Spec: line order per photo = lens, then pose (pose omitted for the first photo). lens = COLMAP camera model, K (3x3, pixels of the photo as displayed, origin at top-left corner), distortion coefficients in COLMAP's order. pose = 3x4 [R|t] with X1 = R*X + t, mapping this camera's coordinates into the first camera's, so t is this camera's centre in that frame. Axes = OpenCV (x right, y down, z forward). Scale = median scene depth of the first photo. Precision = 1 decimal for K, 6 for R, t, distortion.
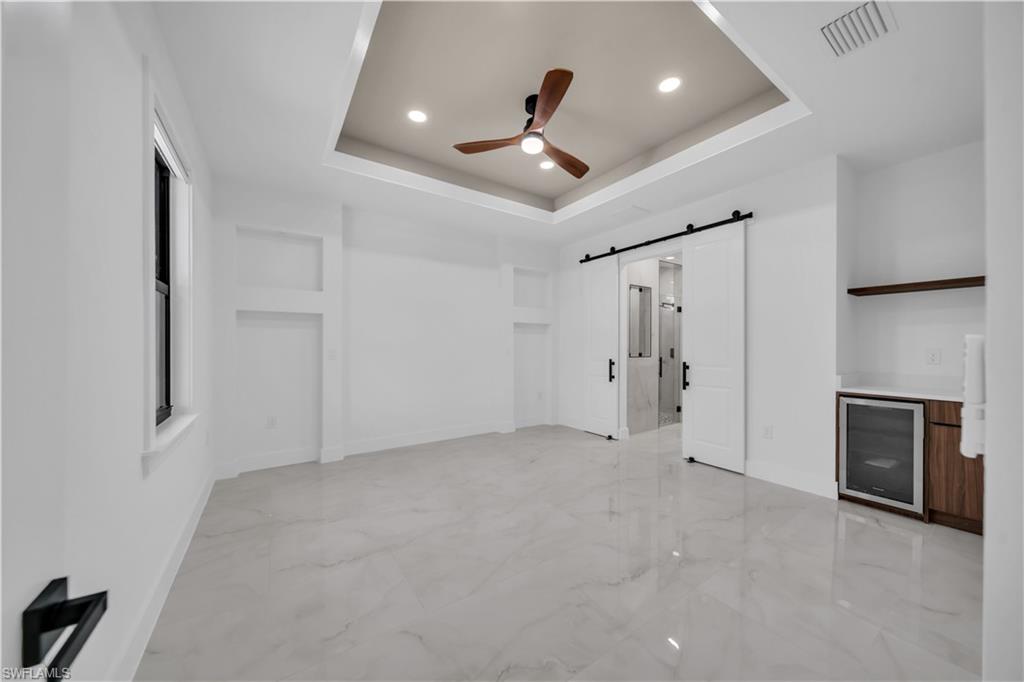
lens RADIAL K [[355.4, 0, 508.5], [0, 355.4, 348.1], [0, 0, 1]] dist [0.002107, -0.000618]
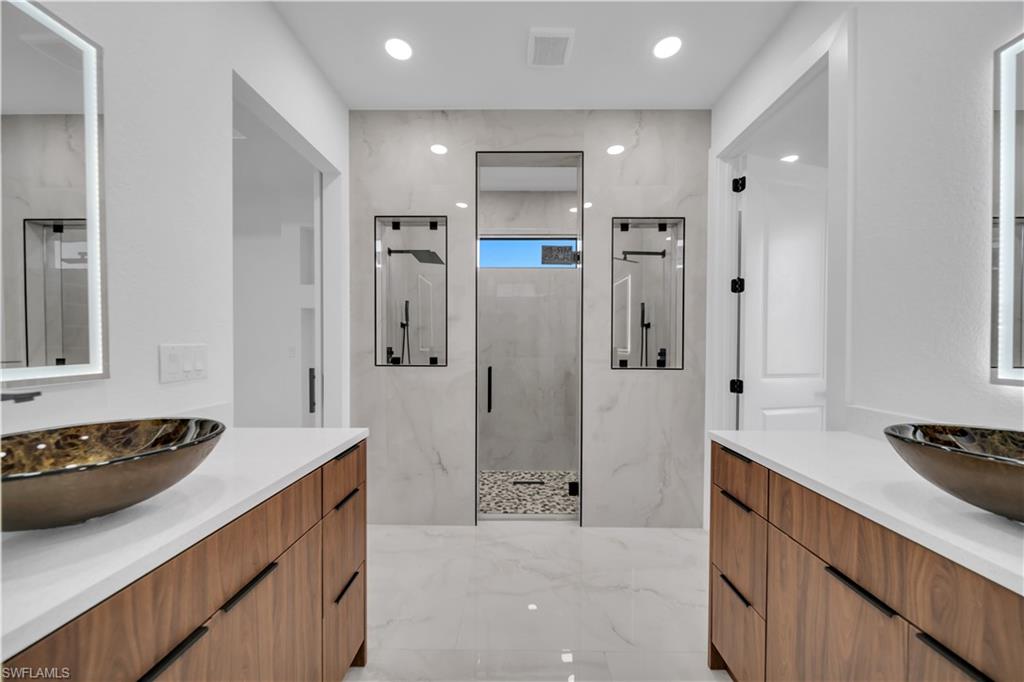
lens RADIAL K [[355.4, 0, 508.4], [0, 355.4, 343.7], [0, 0, 1]] dist [0.002107, -0.000618]
pose [[0.822873, 0.014835, -0.568032, 0.726356], [-0.011179, 0.999888, 0.009919, -0.011487], [0.568116, -0.001812, 0.822947, 0.662001]]
